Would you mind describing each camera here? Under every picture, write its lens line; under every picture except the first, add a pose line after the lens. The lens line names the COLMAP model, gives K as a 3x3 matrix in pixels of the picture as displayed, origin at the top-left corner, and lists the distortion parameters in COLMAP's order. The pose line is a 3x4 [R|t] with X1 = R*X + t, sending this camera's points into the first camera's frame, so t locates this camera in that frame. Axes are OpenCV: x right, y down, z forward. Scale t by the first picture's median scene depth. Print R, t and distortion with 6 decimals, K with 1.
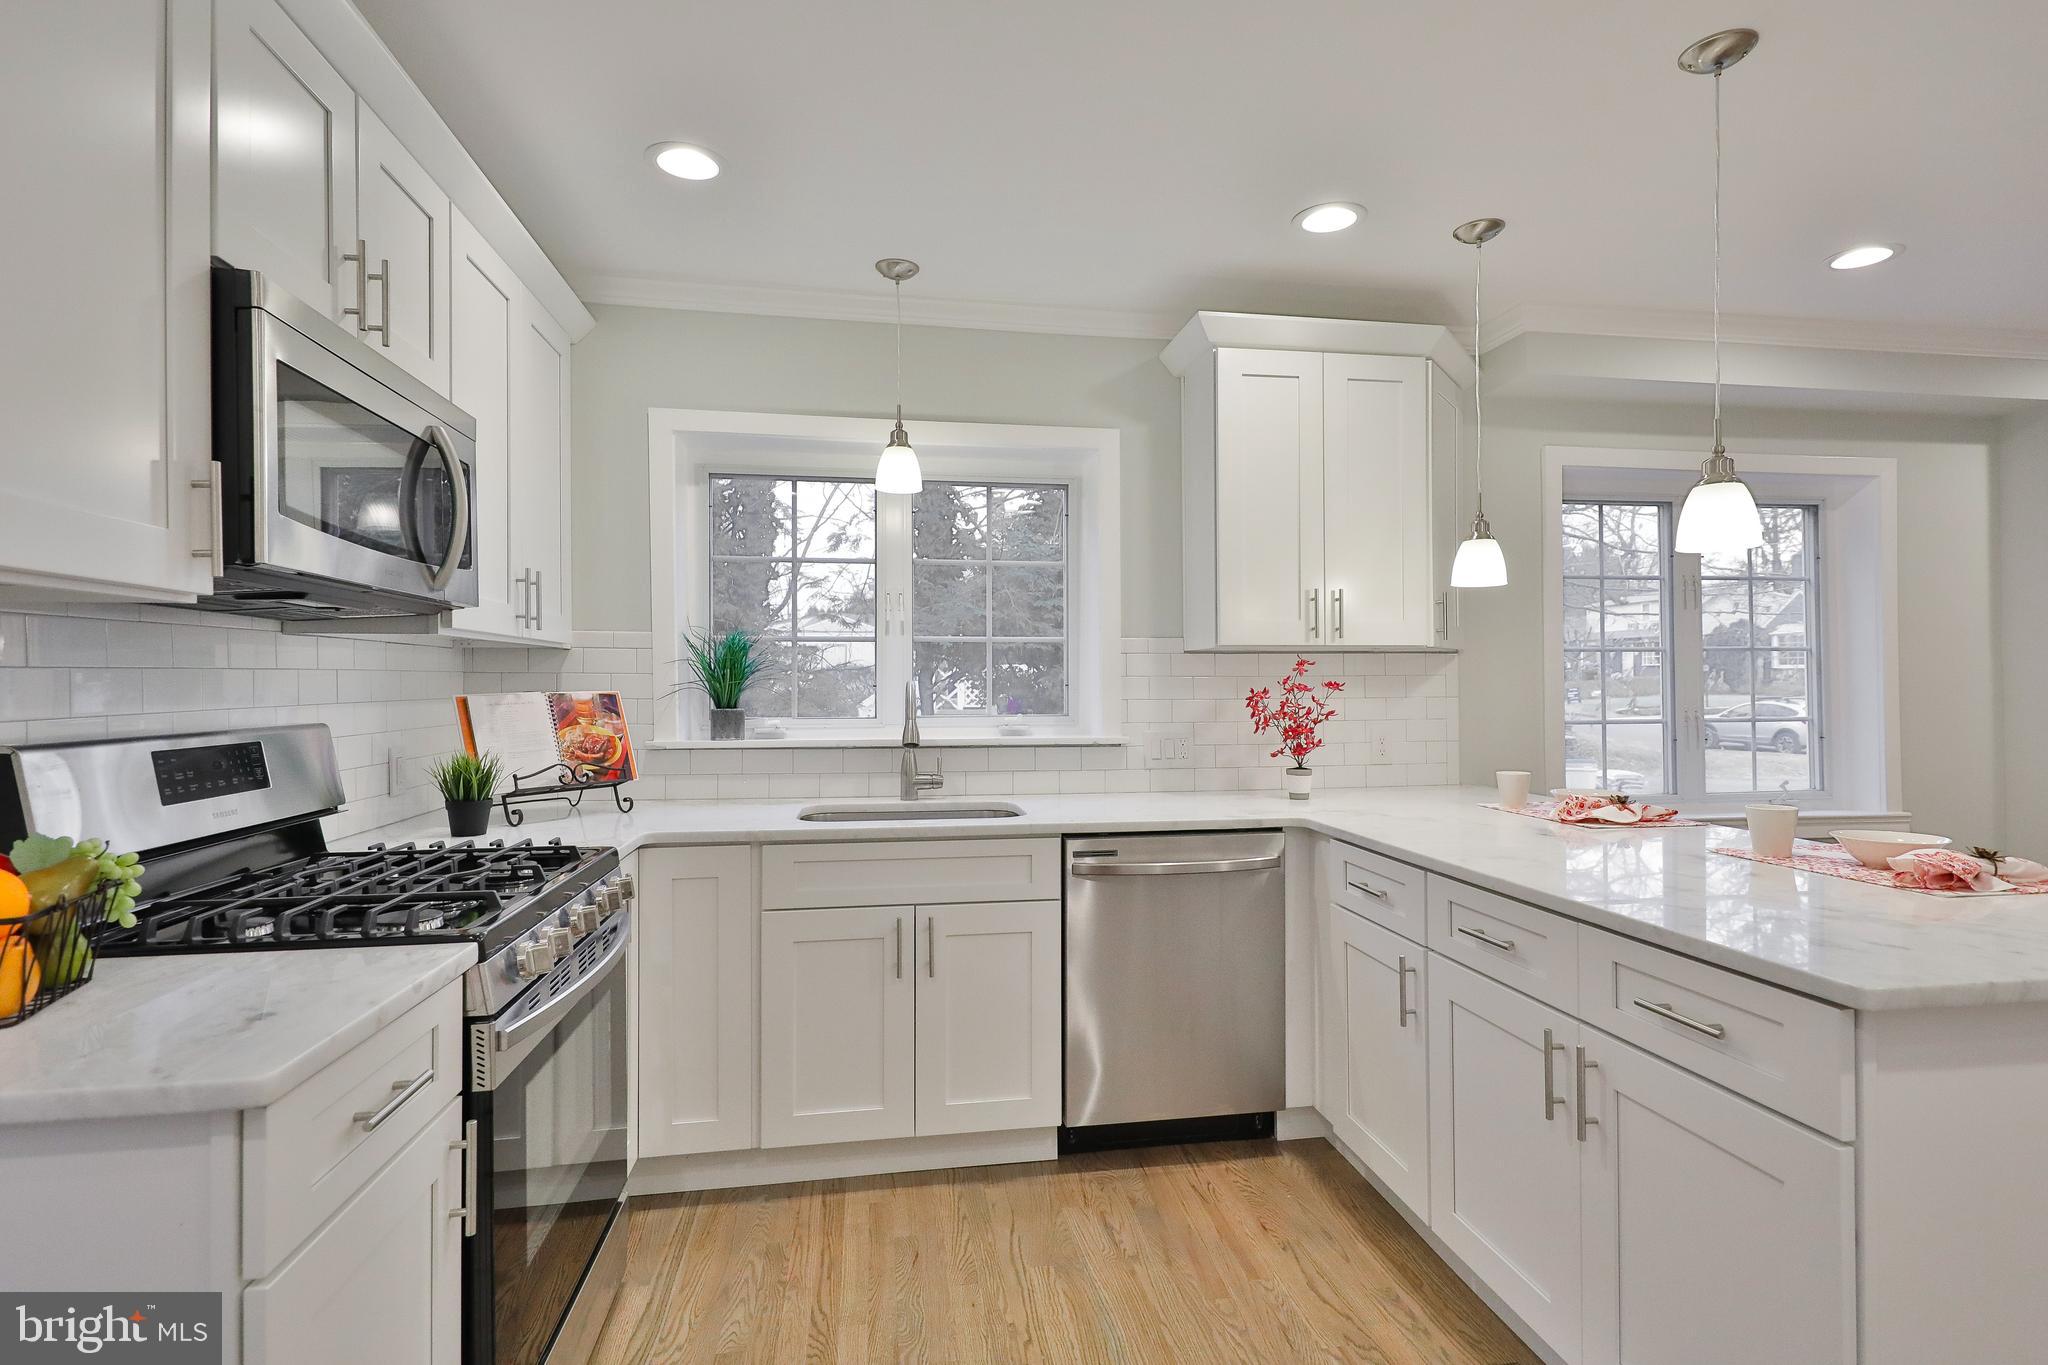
lens RADIAL K [[1009.0, 0, 1048.4], [0, 1009.0, 676.1], [0, 0, 1]] dist [0.010741, -0.001537]
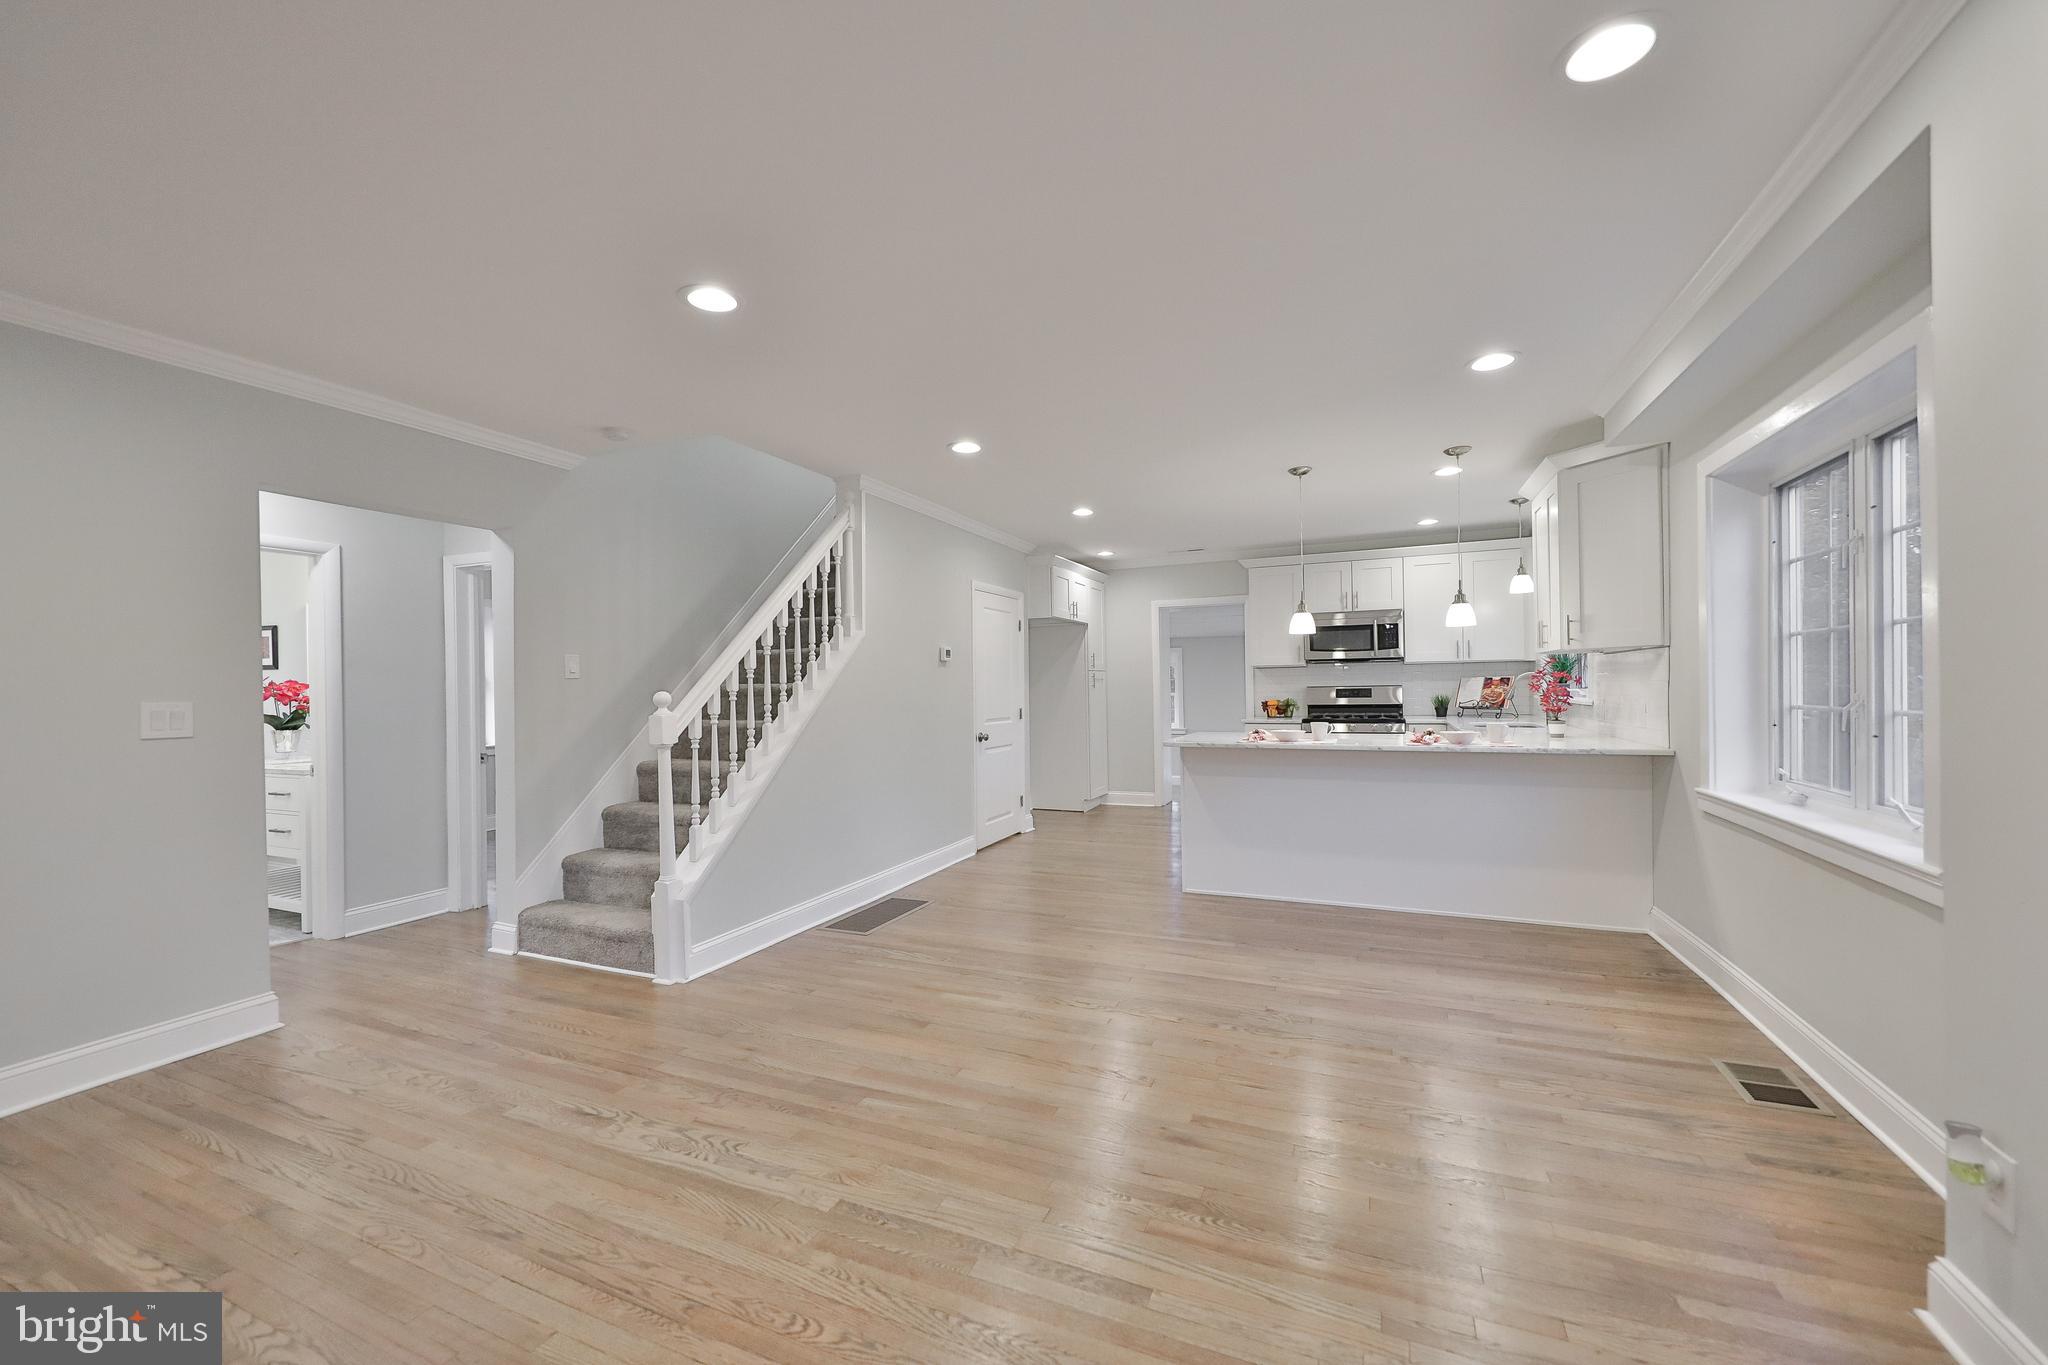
lens RADIAL K [[757.7, 0, 1040.6], [0, 757.7, 673.5], [0, 0, 1]] dist [0.005801, -0.000598]
pose [[-0.541564, -0.002658, -0.840655, 2.106952], [0.026201, 0.999456, -0.020039, 0.016091], [0.840251, -0.032878, -0.541200, 1.090076]]
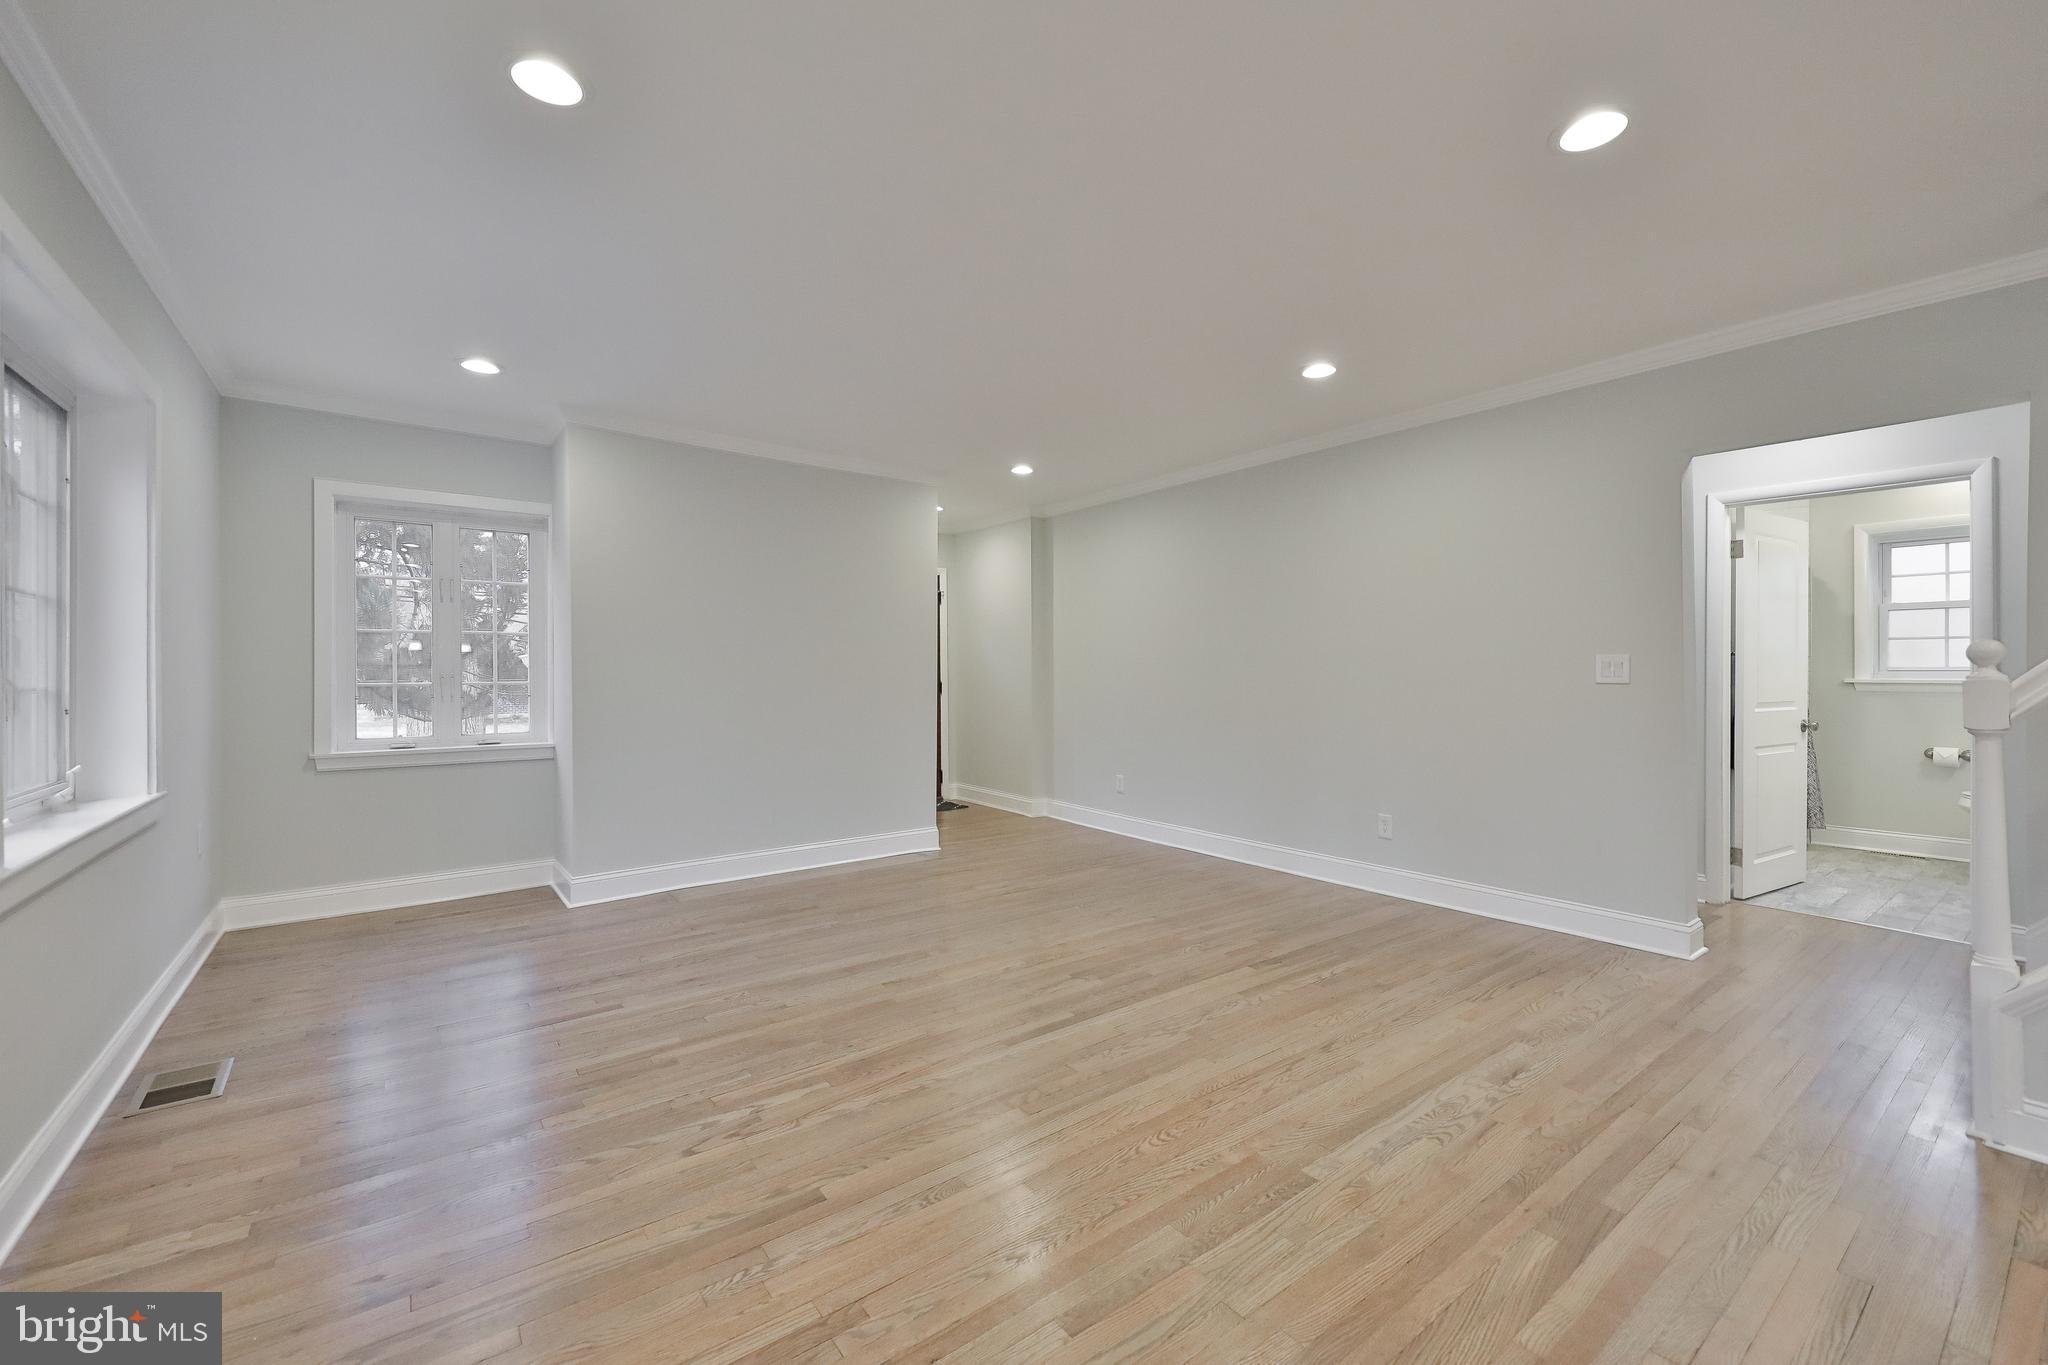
lens RADIAL K [[849.5, 0, 988.5], [0, 849.5, 669.4], [0, 0, 1]] dist [0.004152, -0.001406]
pose [[-0.434216, 0.003585, 0.900802, 1.134652], [-0.009178, 0.999923, -0.008404, 0.040105], [-0.900762, -0.011917, -0.434150, 1.128476]]
